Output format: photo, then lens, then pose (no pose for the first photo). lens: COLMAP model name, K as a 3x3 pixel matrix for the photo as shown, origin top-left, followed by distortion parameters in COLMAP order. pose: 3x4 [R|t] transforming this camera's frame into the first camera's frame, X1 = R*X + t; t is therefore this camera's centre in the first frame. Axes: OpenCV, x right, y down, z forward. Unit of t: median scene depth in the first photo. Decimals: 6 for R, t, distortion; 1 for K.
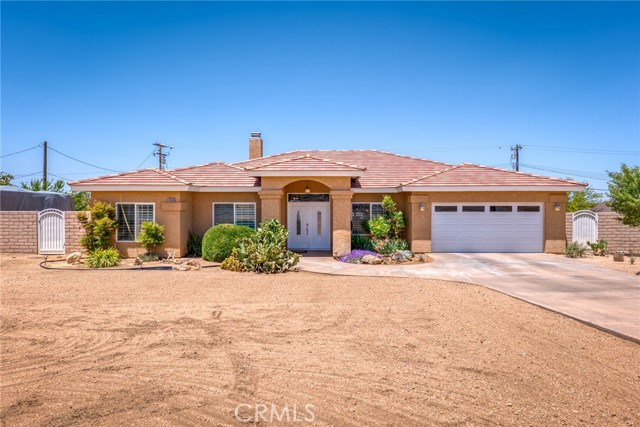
lens RADIAL K [[439.3, 0, 320.0], [0, 439.3, 213.5], [0, 0, 1]] dist [-0.002933, 0.001041]
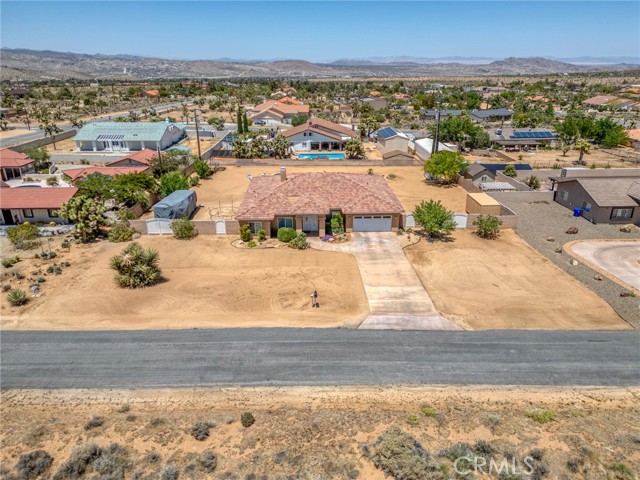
lens RADIAL K [[444.6, 0, 318.5], [0, 444.6, 239.8], [0, 0, 1]] dist [0.086305, -0.085020]
pose [[0.998983, -0.016701, 0.041870, -0.103159], [0.000734, 0.934743, 0.355325, -0.954414], [-0.045072, -0.354933, 0.933805, -1.848730]]
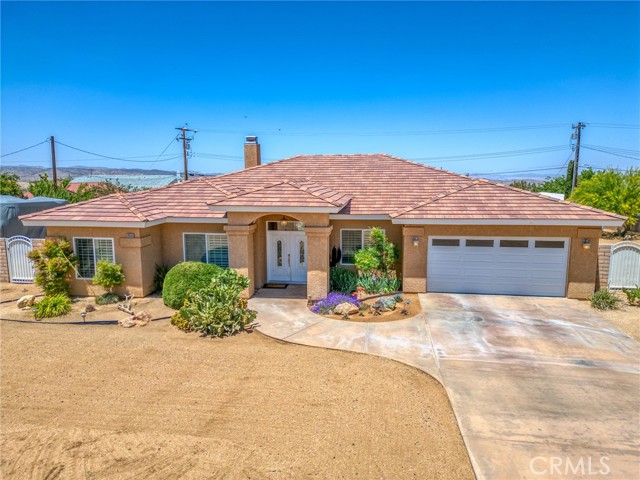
lens RADIAL K [[444.6, 0, 318.5], [0, 444.6, 239.8], [0, 0, 1]] dist [0.086305, -0.085020]
pose [[0.993361, 0.014298, -0.114144, 0.146622], [0.000273, 0.991950, 0.126630, -0.132450], [0.115035, -0.125820, 0.985361, 0.119061]]
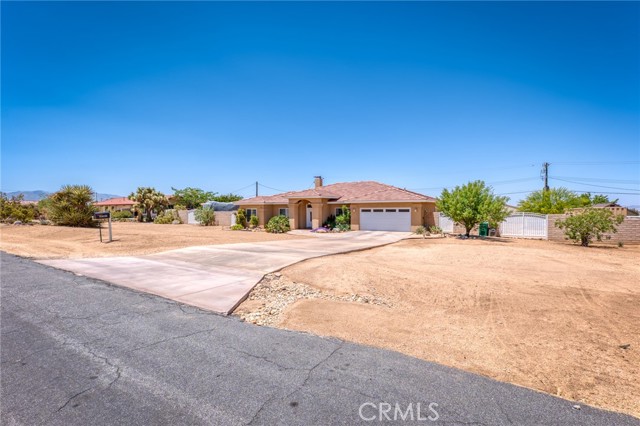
lens RADIAL K [[286.7, 0, 314.5], [0, 286.7, 211.9], [0, 0, 1]] dist [0.000612, 0.000115]
pose [[0.876722, 0.001078, -0.480997, 0.788870], [-0.001779, 0.999998, -0.001001, -0.002340], [0.480995, 0.001734, 0.876722, -0.411472]]
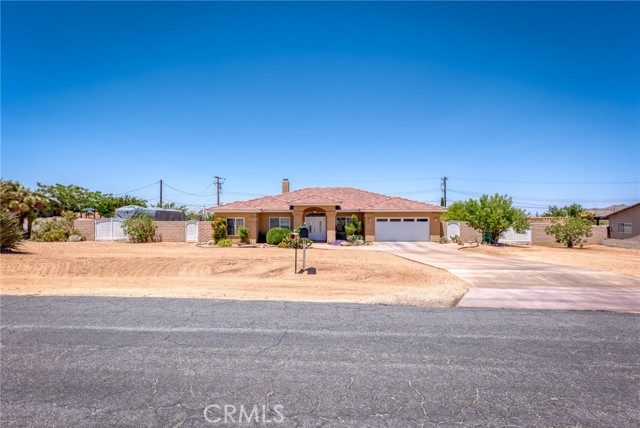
lens RADIAL K [[327.0, 0, 313.0], [0, 327.0, 215.2], [0, 0, 1]] dist [-0.003244, -0.000205]
pose [[0.999871, -0.001139, -0.016046, -0.012556], [0.000934, 0.999918, -0.012780, -0.015138], [0.016059, 0.012764, 0.999790, -0.561984]]
